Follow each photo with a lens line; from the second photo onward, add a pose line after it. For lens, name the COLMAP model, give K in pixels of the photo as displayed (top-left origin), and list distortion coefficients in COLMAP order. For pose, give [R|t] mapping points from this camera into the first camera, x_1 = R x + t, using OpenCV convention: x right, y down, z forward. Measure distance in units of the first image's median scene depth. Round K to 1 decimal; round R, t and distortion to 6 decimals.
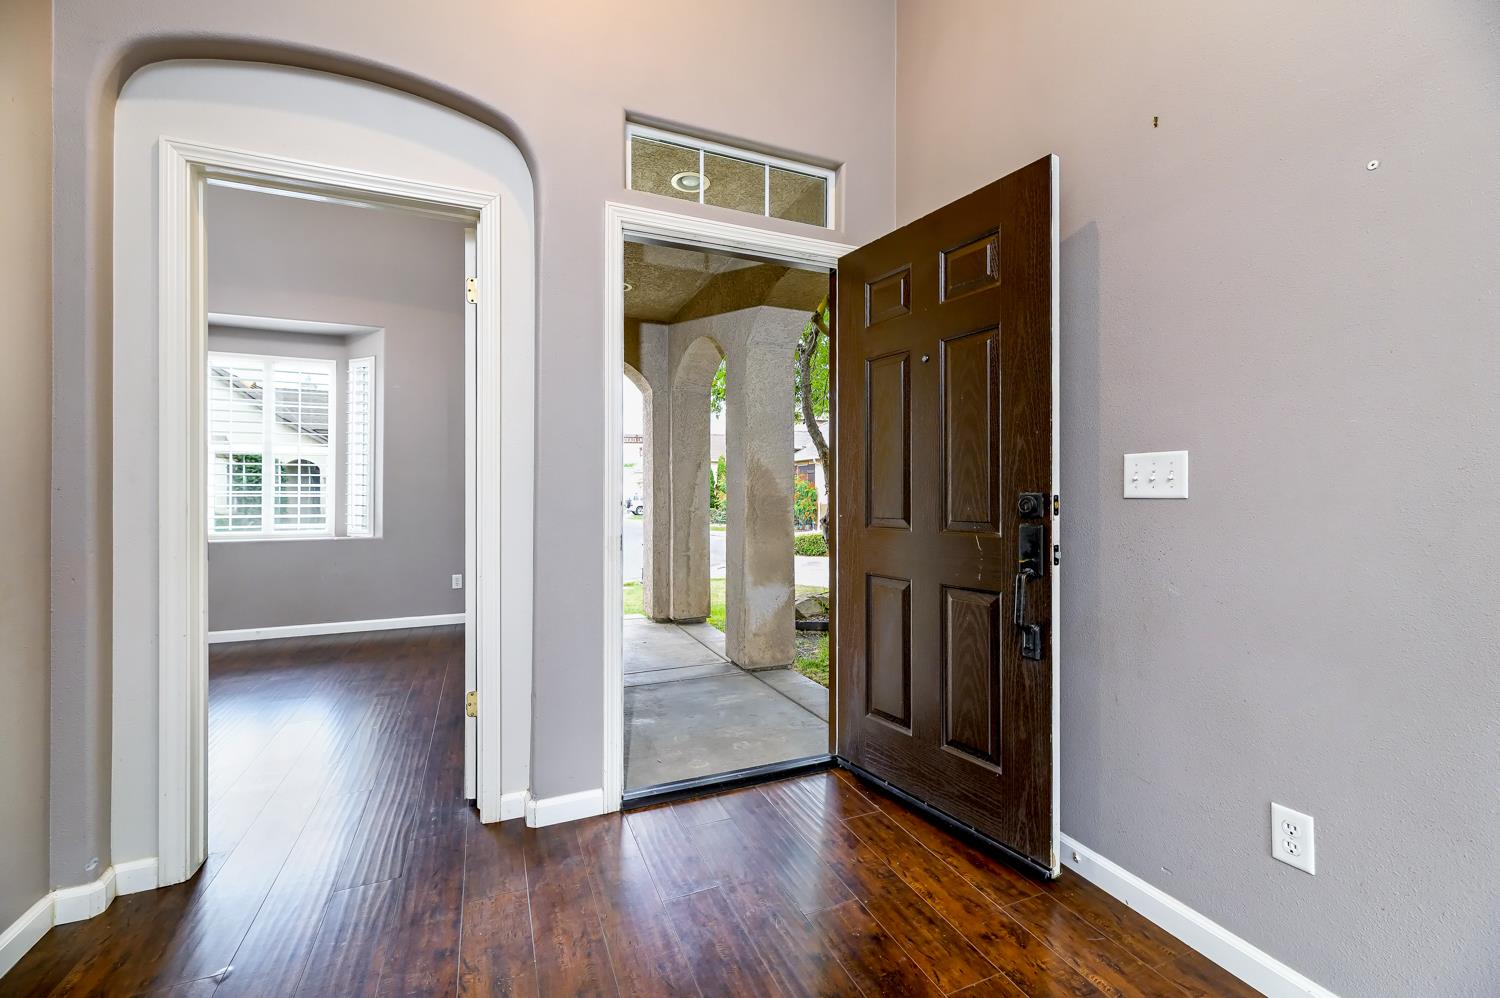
lens RADIAL K [[619.5, 0, 749.0], [0, 619.5, 490.1], [0, 0, 1]] dist [-0.001340, 0.000197]
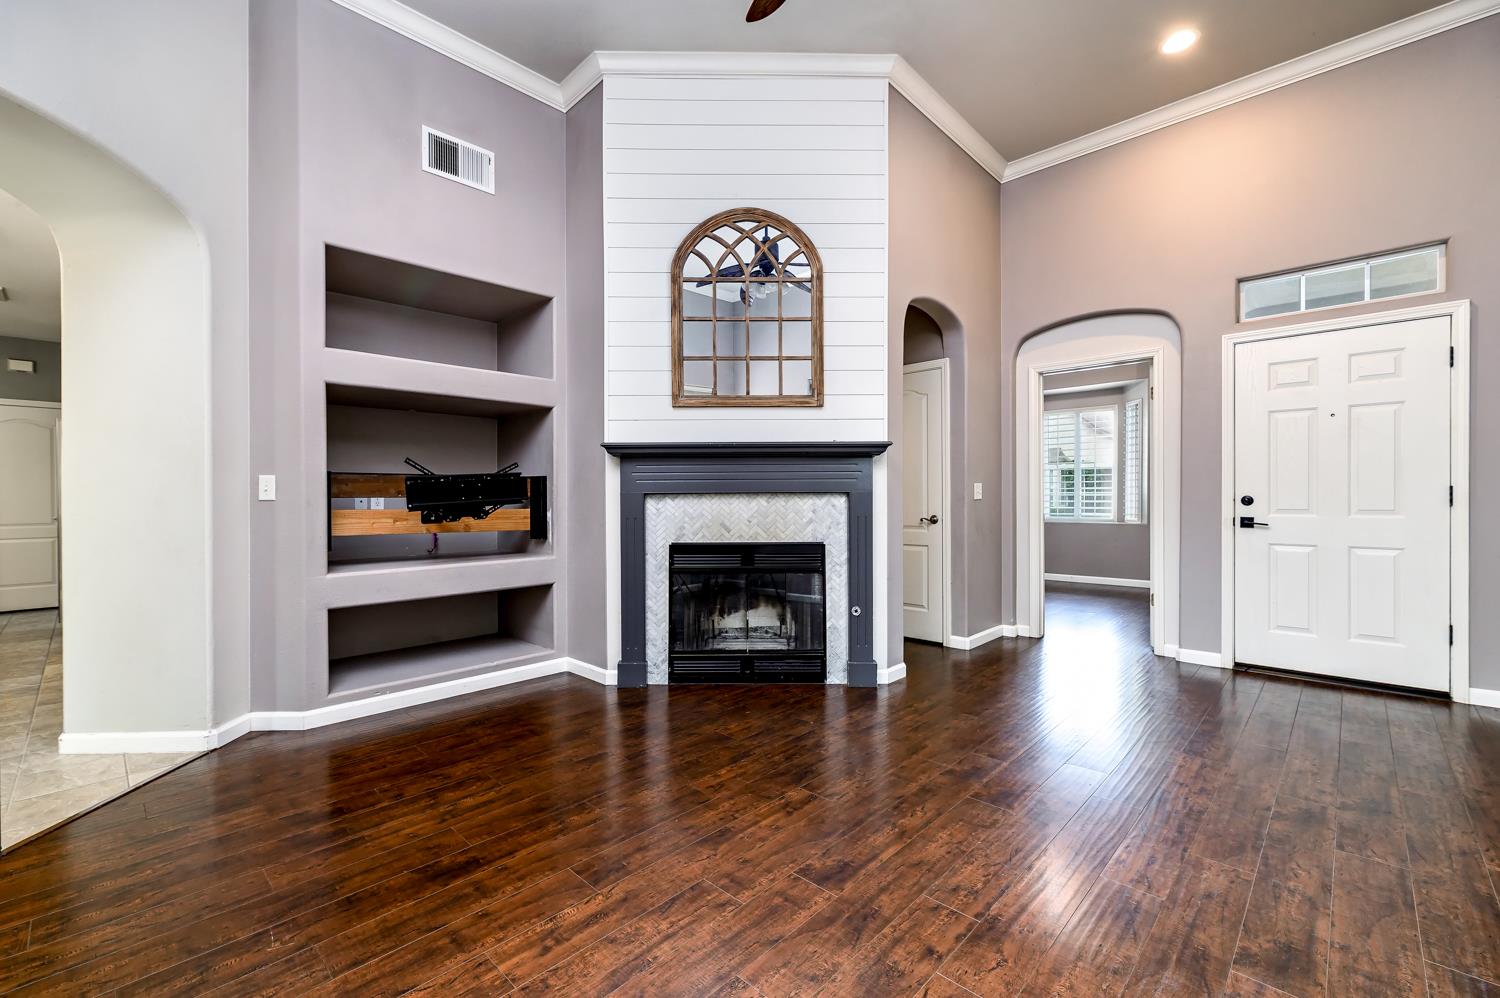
lens RADIAL K [[635.9, 0, 750.0], [0, 635.9, 499.0], [0, 0, 1]] dist [0.002621, 0.000188]
pose [[0.401197, 0.006623, -0.915968, 0.480785], [0.008469, 0.999904, 0.010940, -0.006864], [0.915953, -0.012147, 0.401102, -0.536469]]
